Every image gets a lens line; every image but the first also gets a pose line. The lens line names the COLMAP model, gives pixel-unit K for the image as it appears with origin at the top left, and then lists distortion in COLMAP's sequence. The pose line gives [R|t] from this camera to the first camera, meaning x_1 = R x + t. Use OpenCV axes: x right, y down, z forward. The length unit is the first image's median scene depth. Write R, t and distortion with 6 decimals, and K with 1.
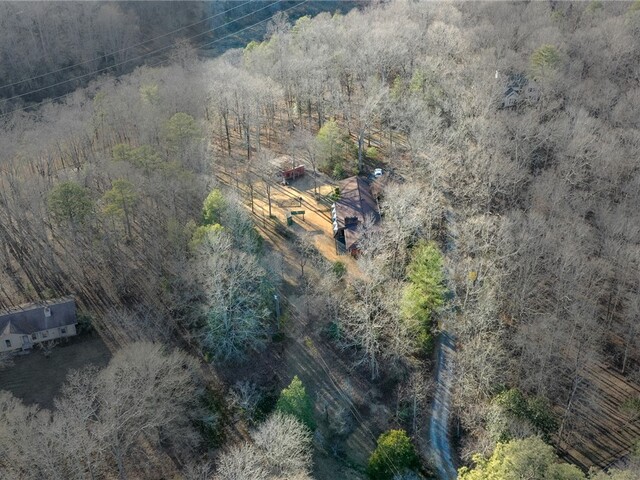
lens RADIAL K [[680.6, 0, 319.5], [0, 680.6, 240.3], [0, 0, 1]] dist [0.040861, 0.000000]
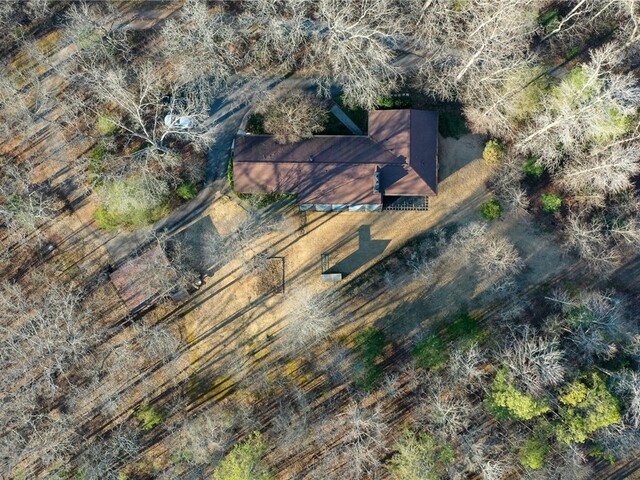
lens RADIAL K [[680.6, 0, 321.3], [0, 680.6, 239.9], [0, 0, 1]] dist [0.040861, 0.000000]
pose [[0.053528, -0.998048, 0.032164, -0.031014], [0.591457, 0.057641, 0.804273, -0.562505], [-0.804558, -0.024028, 0.593388, 0.622584]]
